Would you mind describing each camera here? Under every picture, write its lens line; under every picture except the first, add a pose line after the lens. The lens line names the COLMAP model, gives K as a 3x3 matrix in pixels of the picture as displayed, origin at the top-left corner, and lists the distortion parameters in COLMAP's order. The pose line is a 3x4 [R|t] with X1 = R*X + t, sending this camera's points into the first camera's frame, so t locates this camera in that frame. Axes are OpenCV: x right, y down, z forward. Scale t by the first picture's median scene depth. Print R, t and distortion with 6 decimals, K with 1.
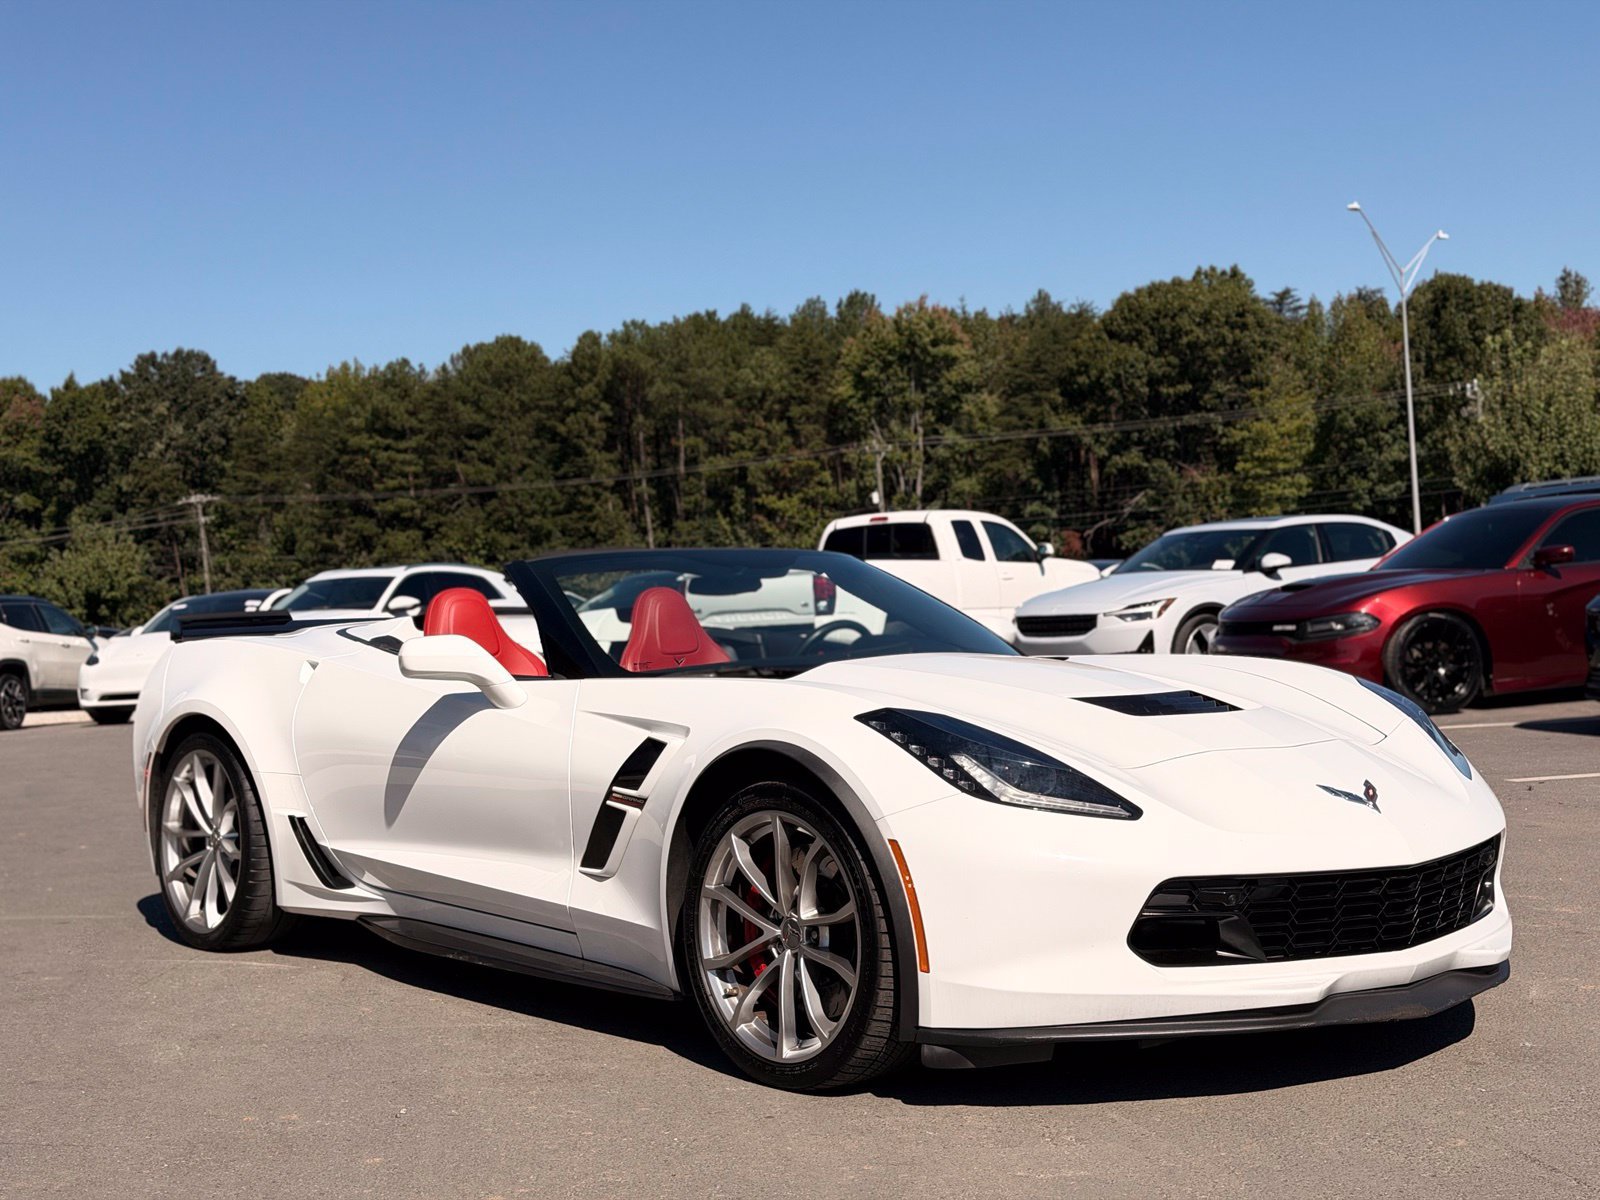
lens RADIAL K [[2269.9, 0, 814.4], [0, 2269.9, 555.5], [0, 0, 1]] dist [0.130459, -0.115935]
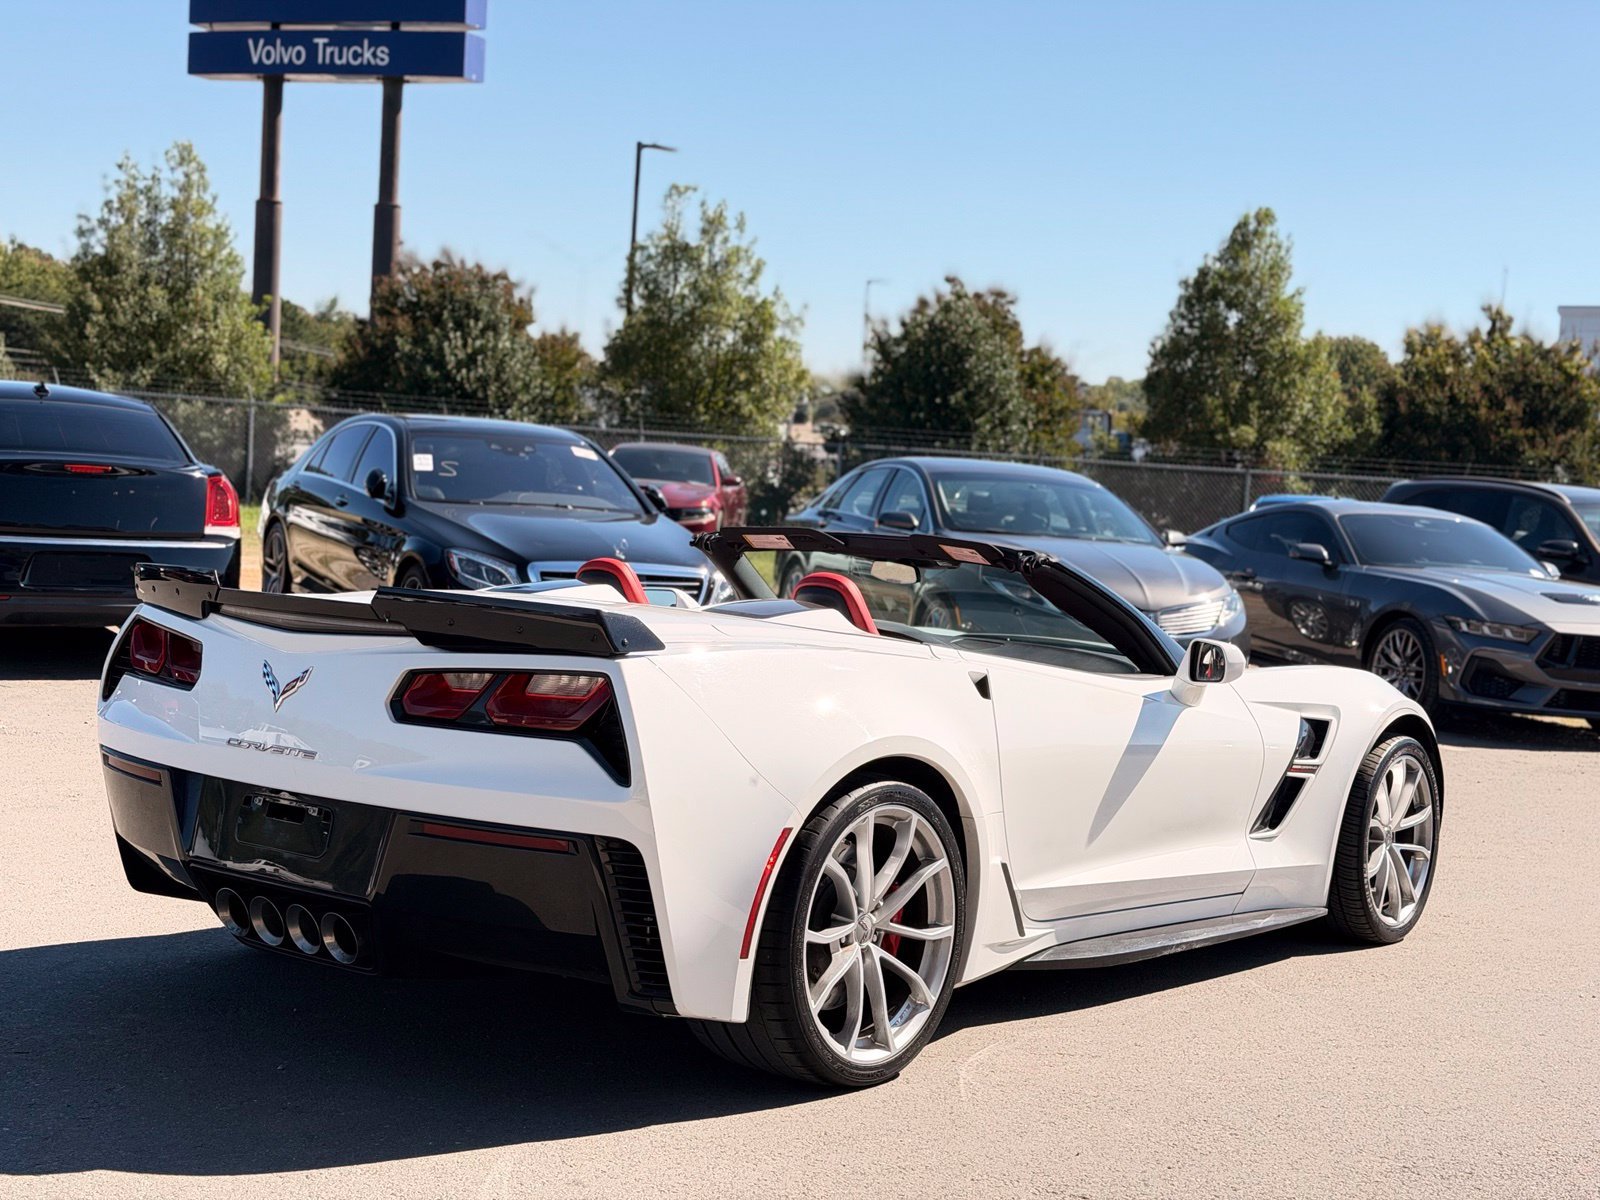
lens RADIAL K [[2267.8, 0, 778.7], [0, 2267.8, 602.7], [0, 0, 1]] dist [0.129765, -0.124436]
pose [[-0.233965, -0.029220, 0.971806, -0.375242], [-0.073169, 0.997243, 0.012369, 0.006950], [-0.969488, -0.068212, -0.235458, 0.483619]]
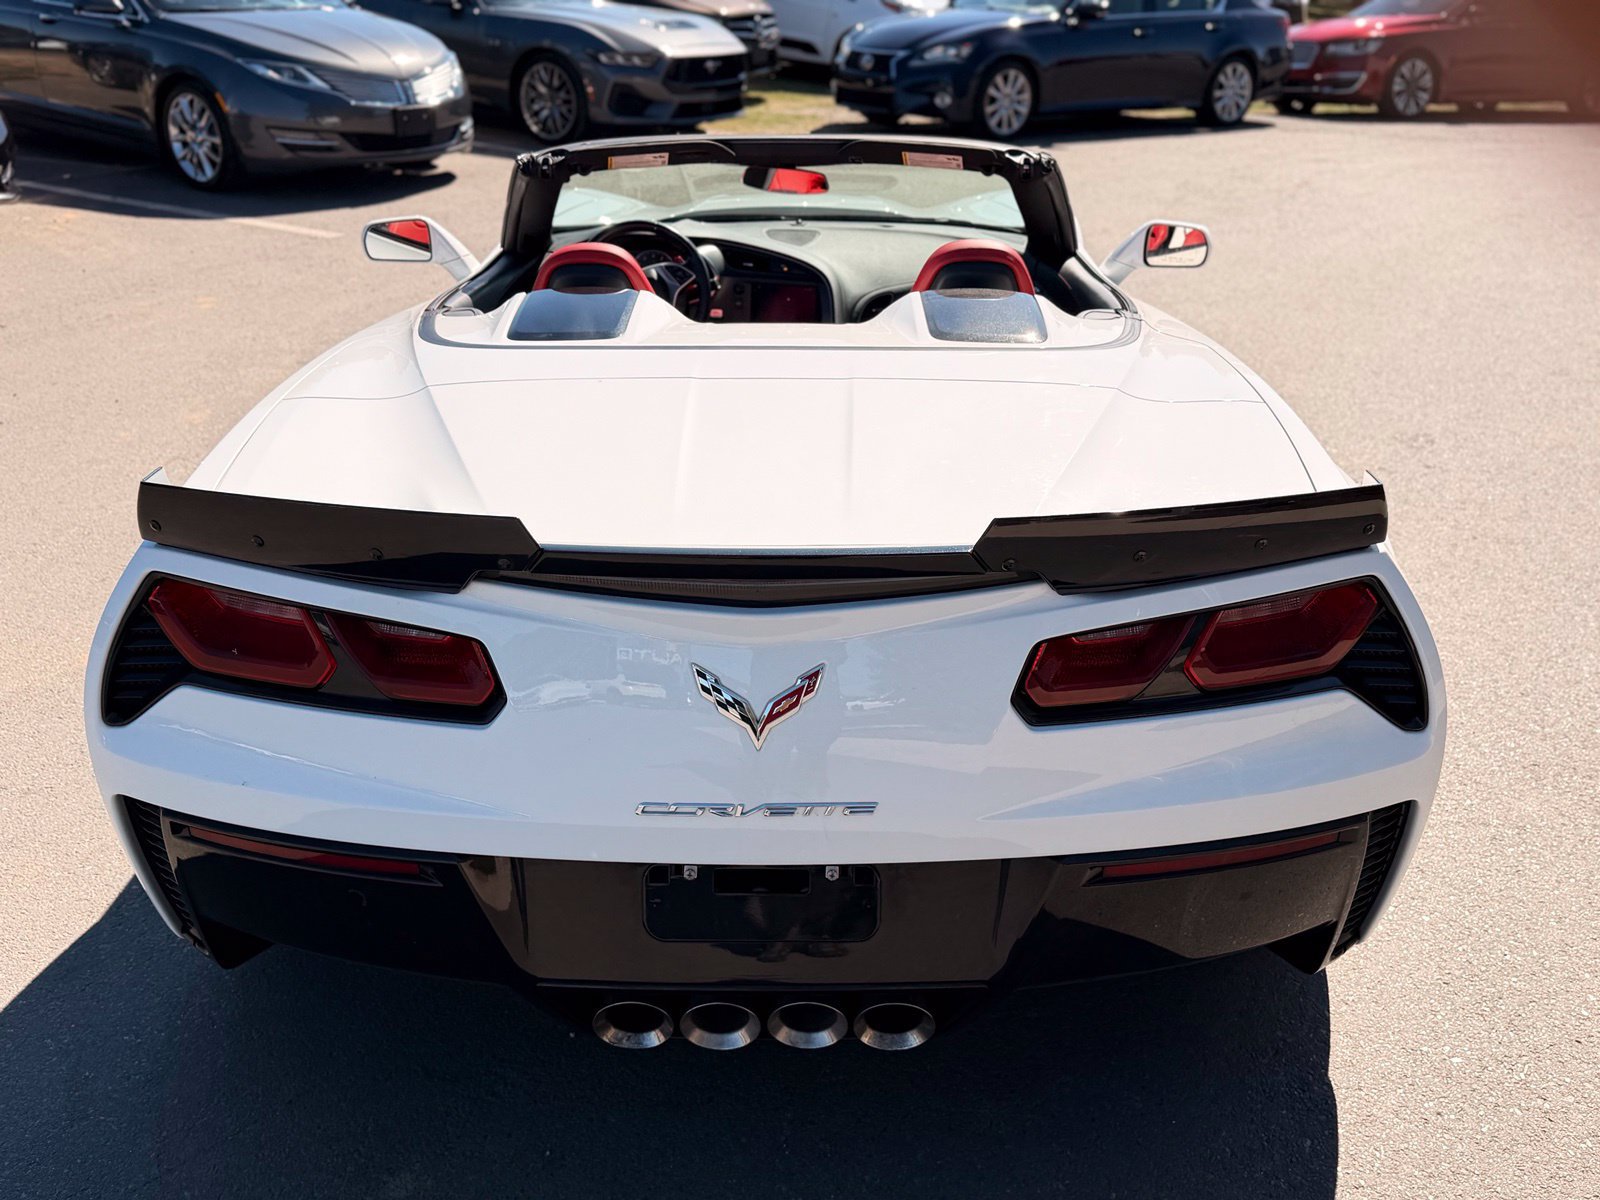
lens RADIAL K [[1454.9, 0, 792.4], [0, 1454.9, 604.3], [0, 0, 1]] dist [0.115224, -0.230264]
pose [[-0.783401, -0.237004, 0.574553, -0.146506], [0.004341, 0.922329, 0.386380, -0.019914], [-0.621501, 0.305185, -0.721525, 0.544866]]
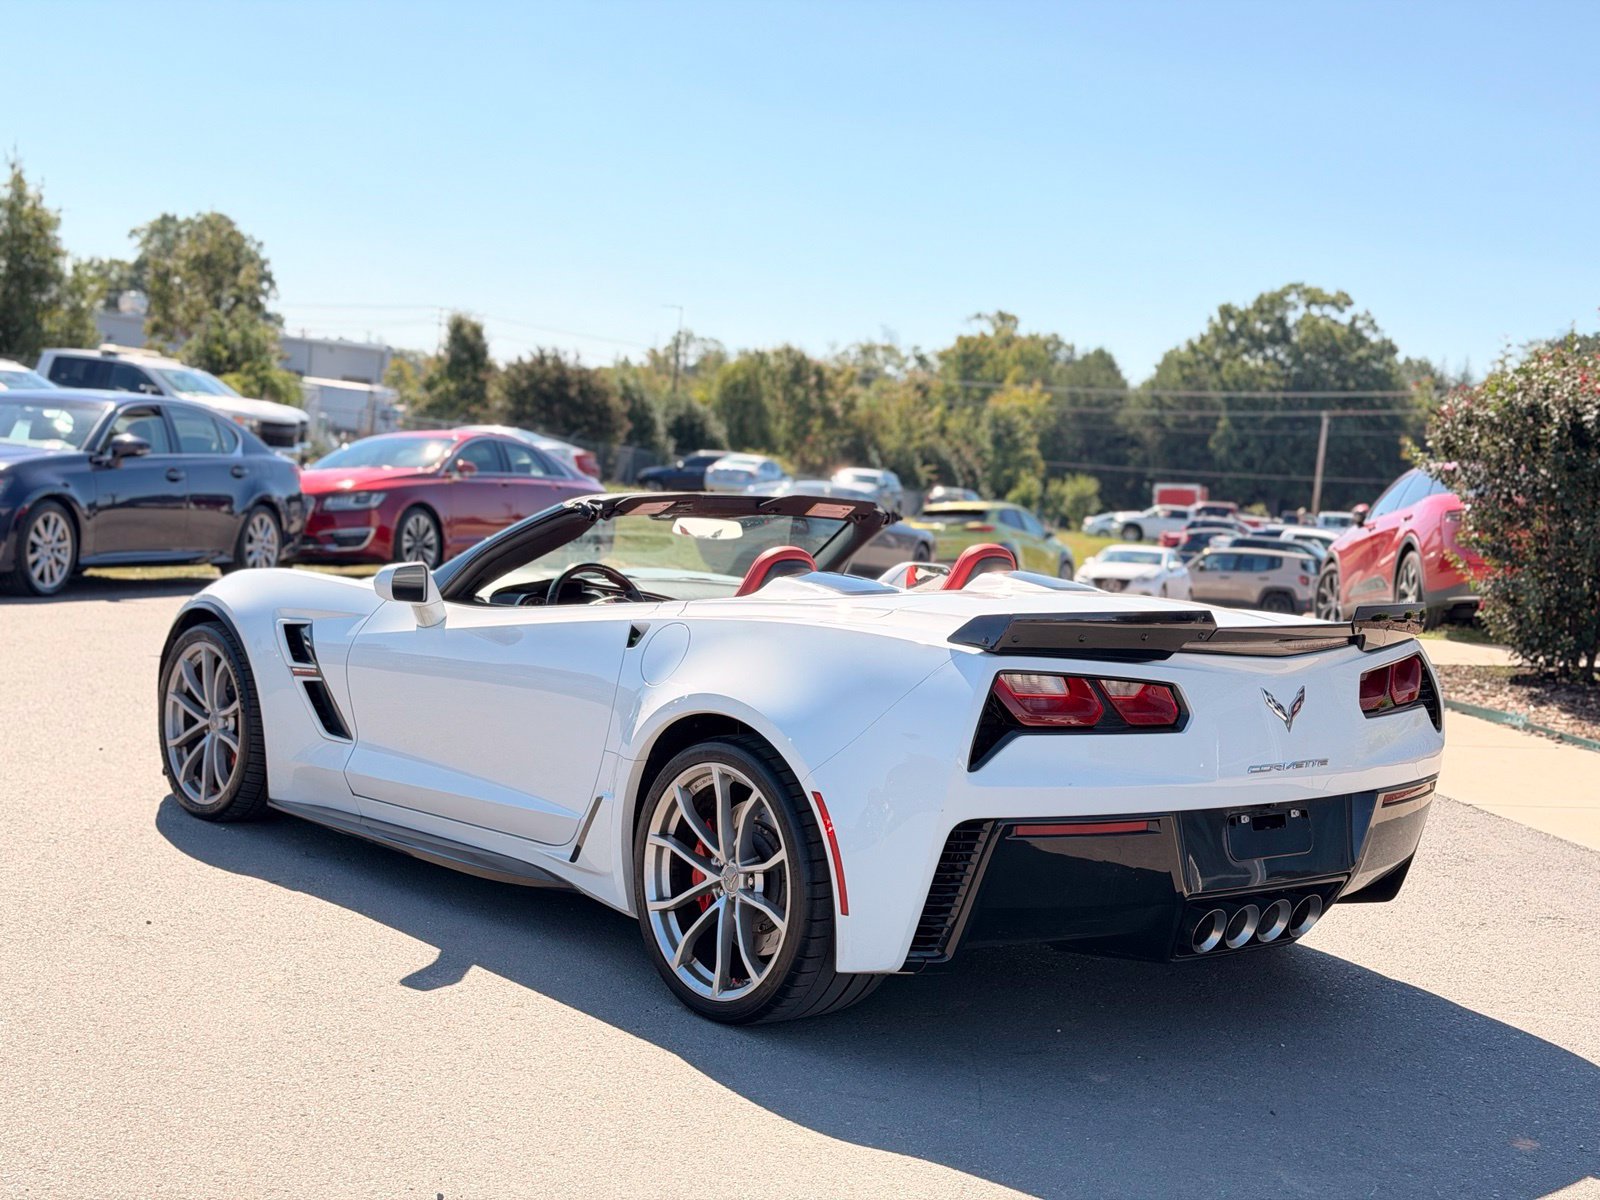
lens RADIAL K [[2250.8, 0, 800.0], [0, 2250.8, 600.0], [0, 0, 1]] dist [0.130910, -0.122701]
pose [[-0.998866, -0.021574, -0.042448, -0.010552], [-0.023913, 0.998179, 0.055386, -0.004532], [0.041175, 0.056338, -0.997562, 0.775145]]
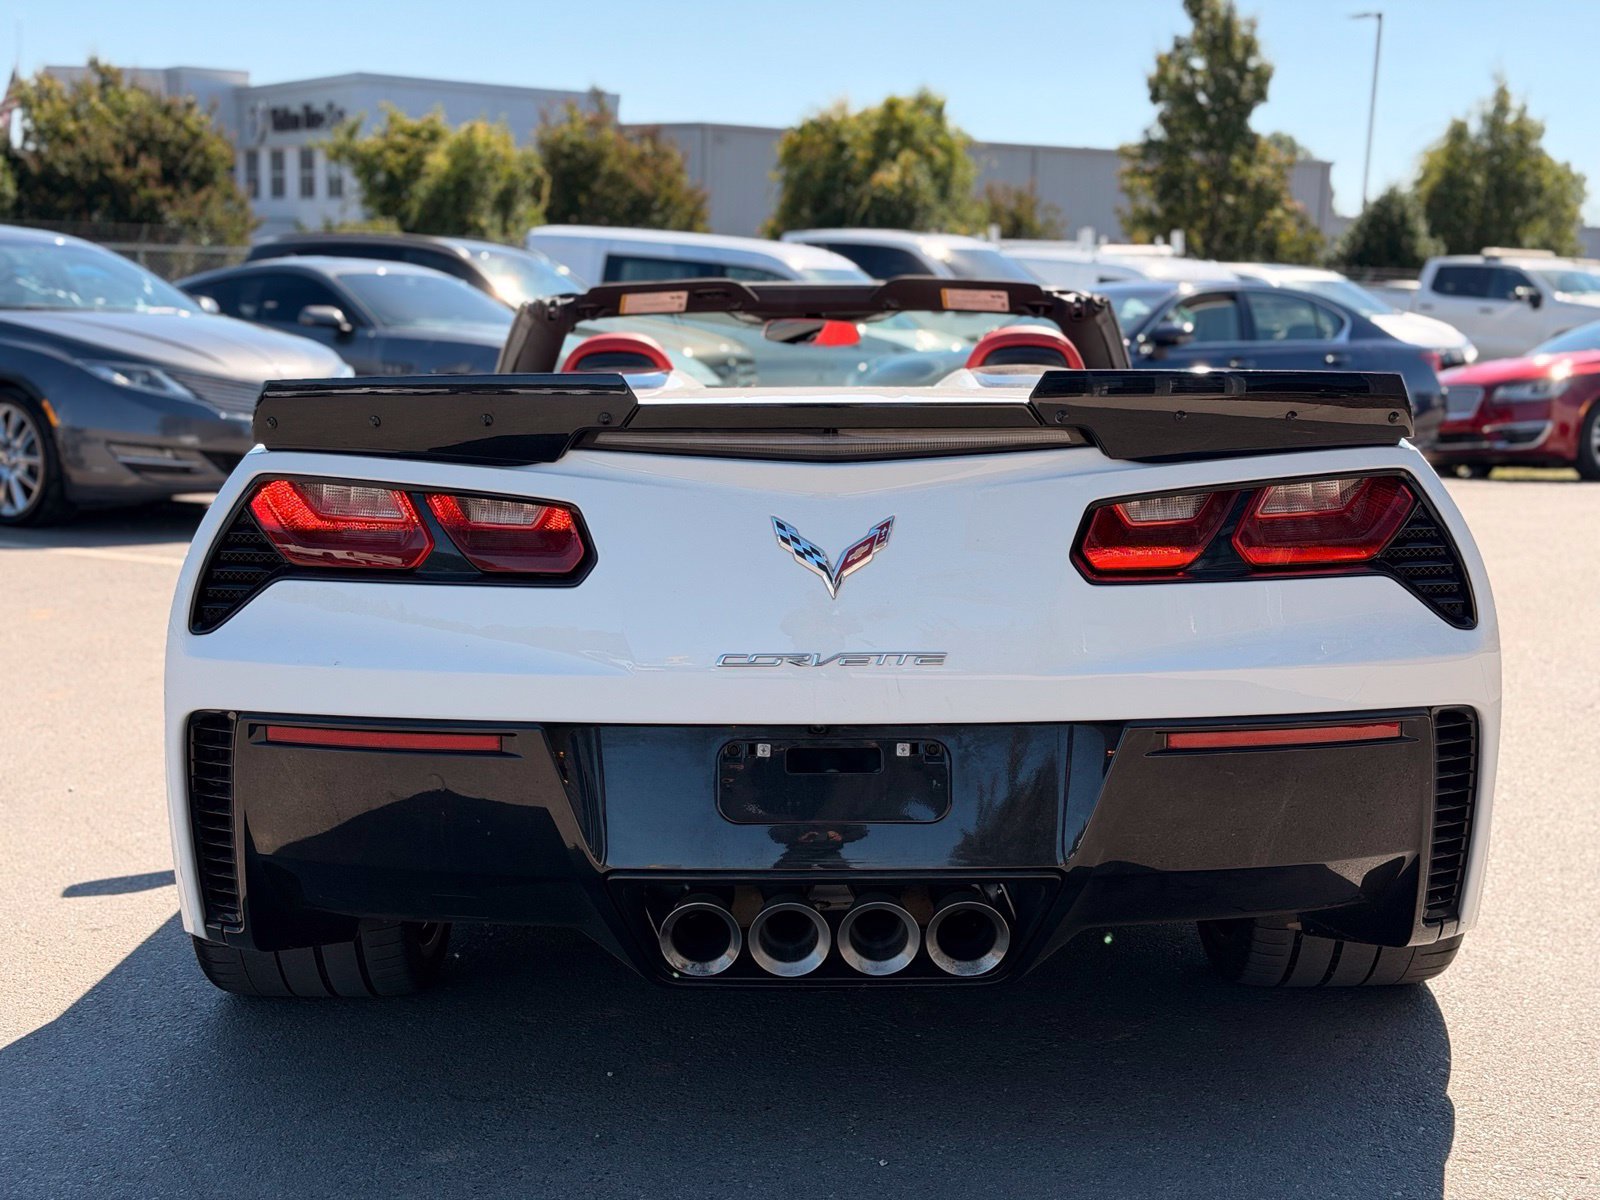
lens RADIAL K [[2267.8, 0, 778.7], [0, 2267.8, 602.7], [0, 0, 1]] dist [0.129765, -0.124436]
pose [[-0.788562, -0.047628, 0.613109, -0.188625], [0.008250, 0.996087, 0.087990, 0.013857], [-0.614901, 0.074444, -0.785083, 0.610703]]
